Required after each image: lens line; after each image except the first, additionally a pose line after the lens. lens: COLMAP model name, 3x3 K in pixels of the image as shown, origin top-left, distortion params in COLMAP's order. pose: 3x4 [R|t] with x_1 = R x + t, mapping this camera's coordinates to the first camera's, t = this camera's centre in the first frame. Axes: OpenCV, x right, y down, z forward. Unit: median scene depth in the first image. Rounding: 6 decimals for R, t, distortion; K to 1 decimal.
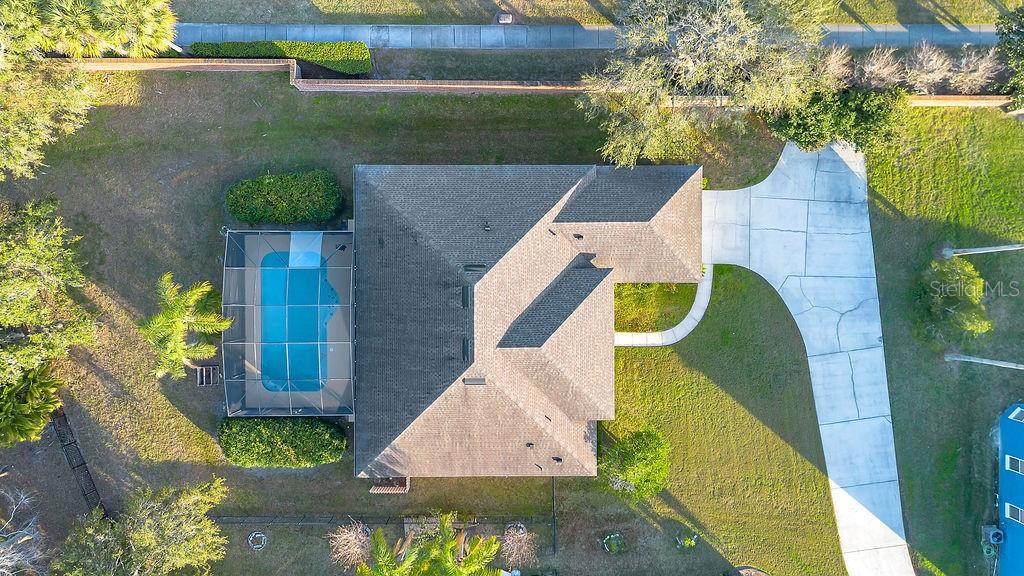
lens RADIAL K [[722.1, 0, 513.4], [0, 722.1, 286.9], [0, 0, 1]] dist [0.048041, -0.033936]
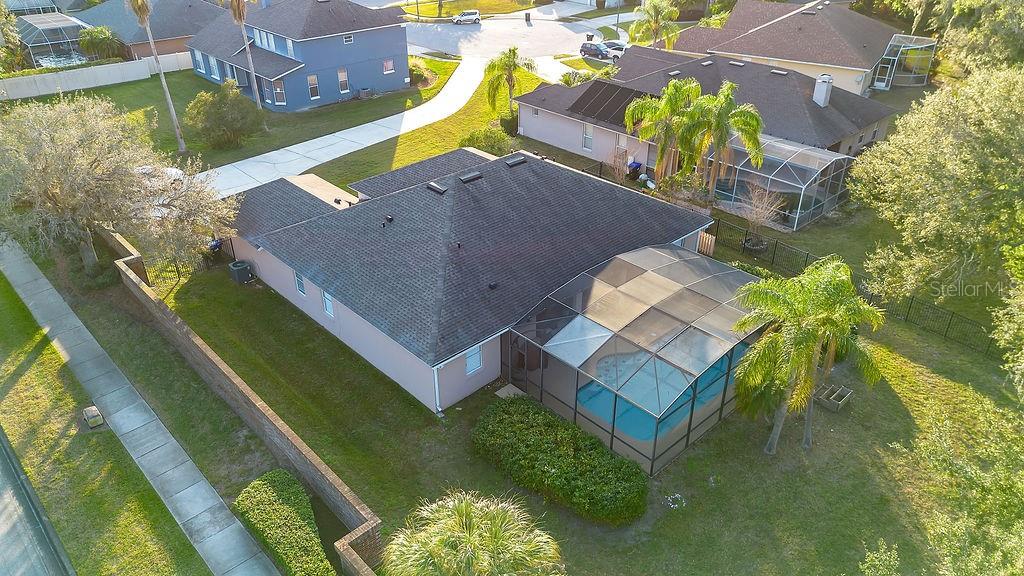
lens RADIAL K [[722.1, 0, 514.1], [0, 722.1, 293.7], [0, 0, 1]] dist [0.048041, -0.033936]
pose [[-0.685004, -0.385802, 0.618002, -0.594193], [0.728520, -0.356535, 0.584928, -0.432674], [-0.005327, 0.850905, 0.525293, 0.583014]]
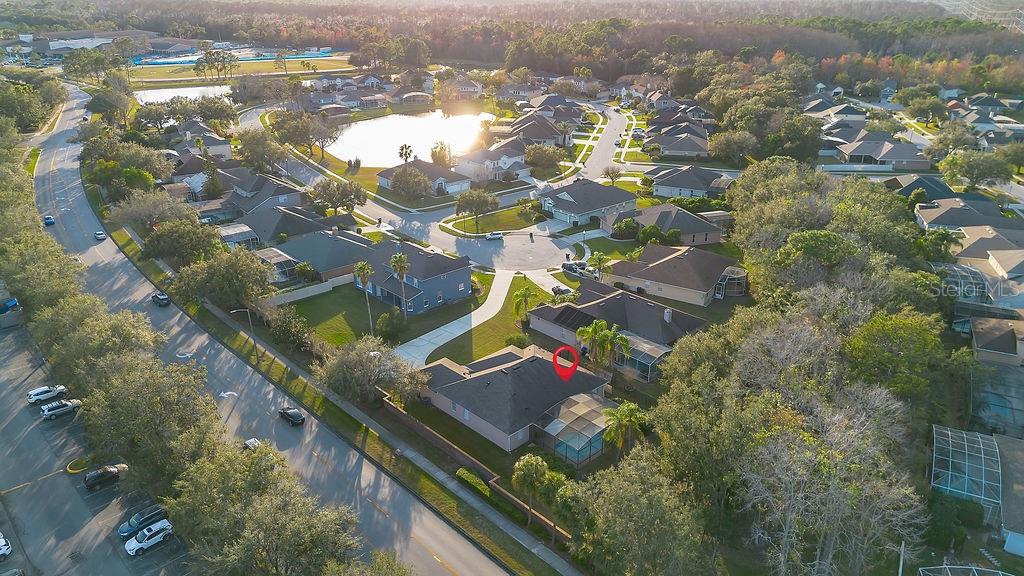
lens RADIAL K [[722.1, 0, 511.8], [0, 722.1, 280.7], [0, 0, 1]] dist [0.048041, -0.033936]
pose [[-0.686850, -0.286028, 0.668150, -1.347927], [0.726771, -0.262284, 0.634831, -1.235351], [-0.006334, 0.921626, 0.388027, -0.151314]]
